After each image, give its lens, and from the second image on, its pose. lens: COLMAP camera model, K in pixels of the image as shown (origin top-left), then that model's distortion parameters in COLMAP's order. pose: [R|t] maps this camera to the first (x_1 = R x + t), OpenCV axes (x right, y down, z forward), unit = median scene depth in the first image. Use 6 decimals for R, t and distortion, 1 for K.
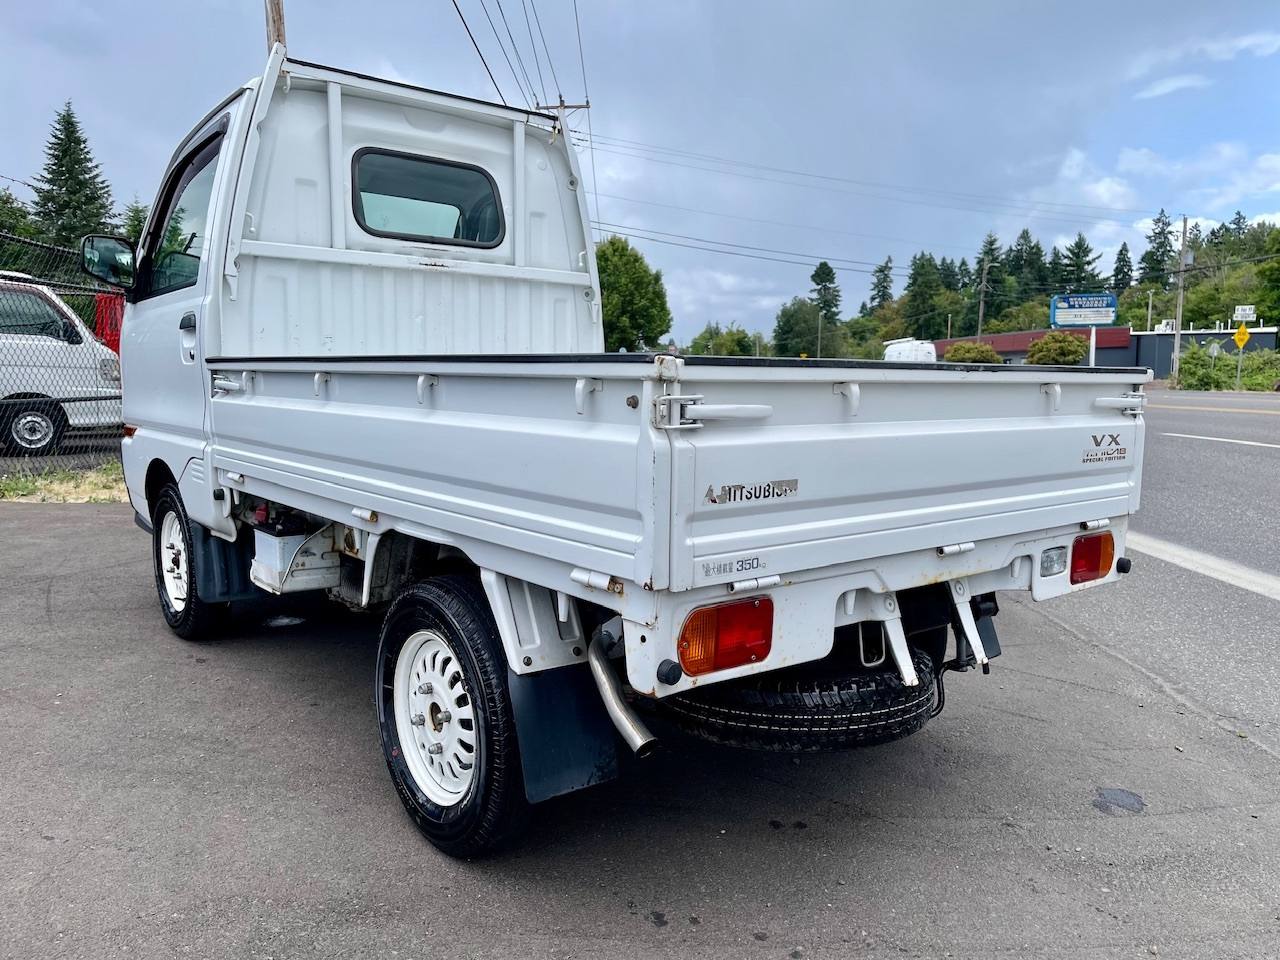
lens RADIAL K [[976.5, 0, 660.2], [0, 976.5, 480.4], [0, 0, 1]] dist [0.065748, -0.058400]
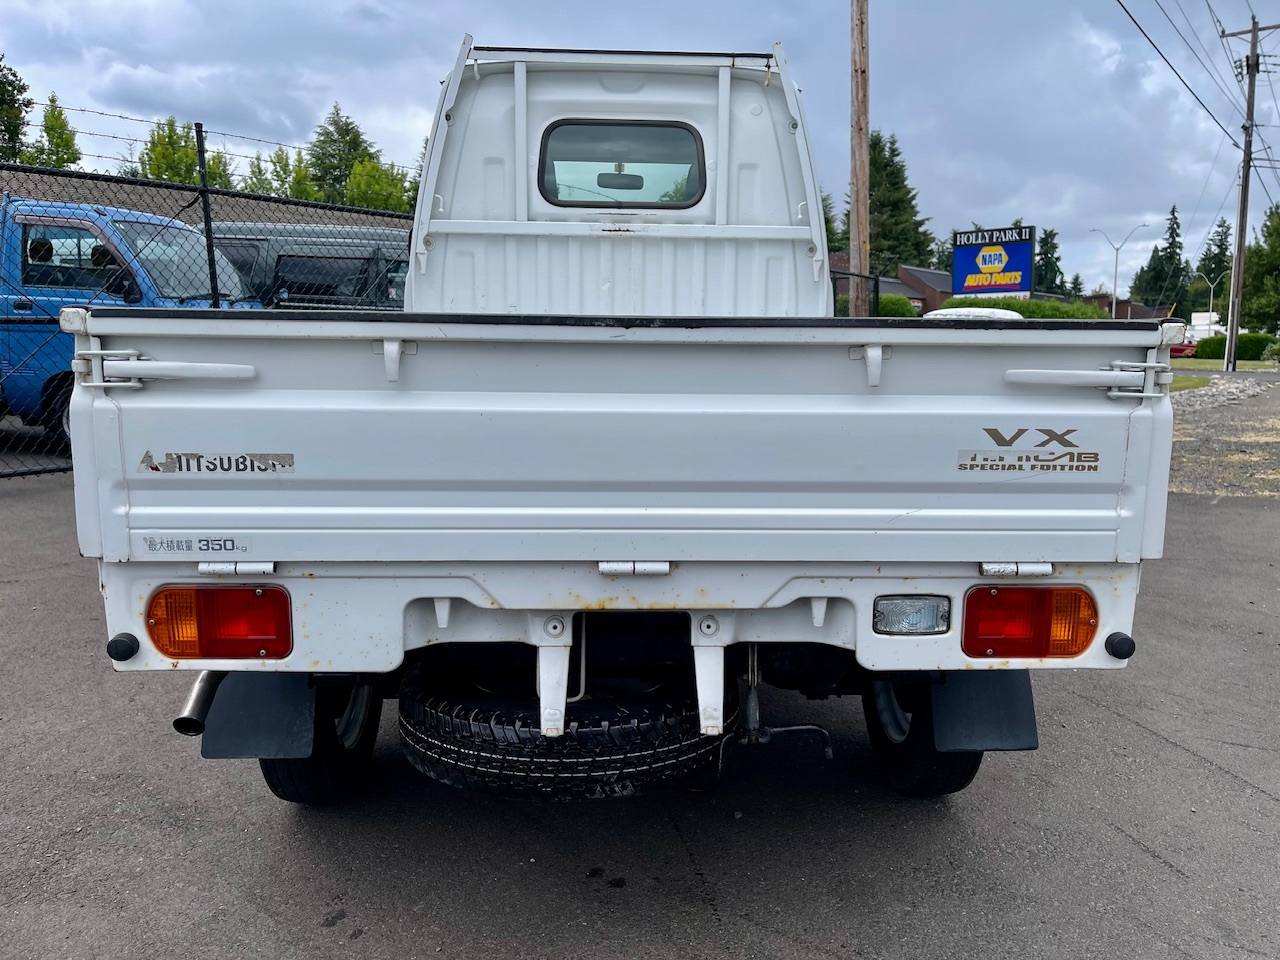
lens RADIAL K [[976.5, 0, 660.2], [0, 976.5, 480.4], [0, 0, 1]] dist [0.065748, -0.058400]
pose [[0.795877, 0.081671, -0.599925, 0.474393], [-0.065996, 0.996659, 0.048128, -0.020821], [0.601851, 0.001289, 0.798608, 0.268185]]
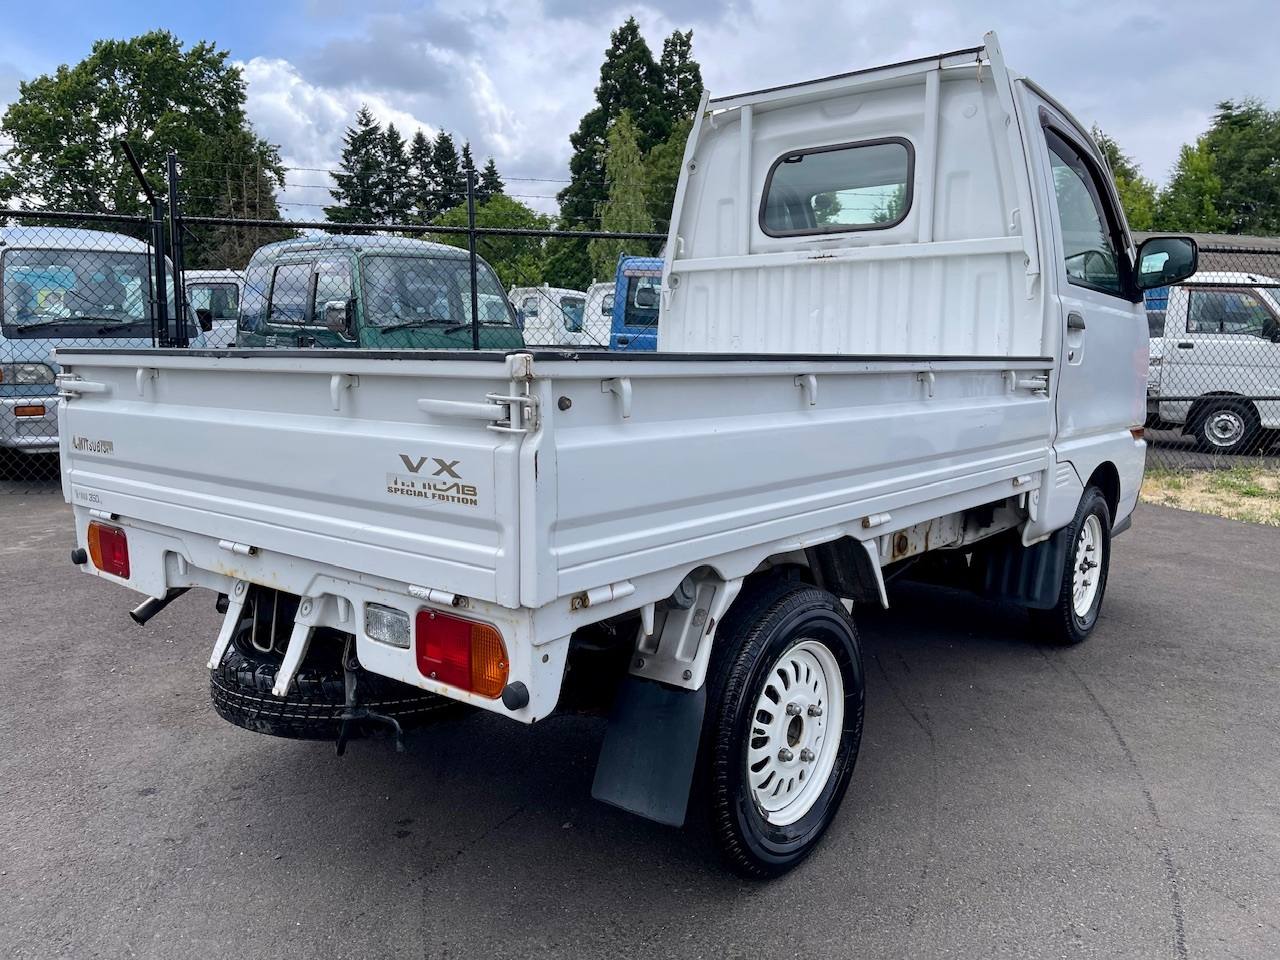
lens RADIAL K [[986.9, 0, 657.7], [0, 986.9, 473.4], [0, 0, 1]] dist [0.027980, -0.002136]
pose [[0.194360, 0.102842, -0.975524, 0.815044], [-0.111981, 0.990314, 0.082091, -0.077392], [0.974517, 0.093285, 0.203994, 0.750429]]
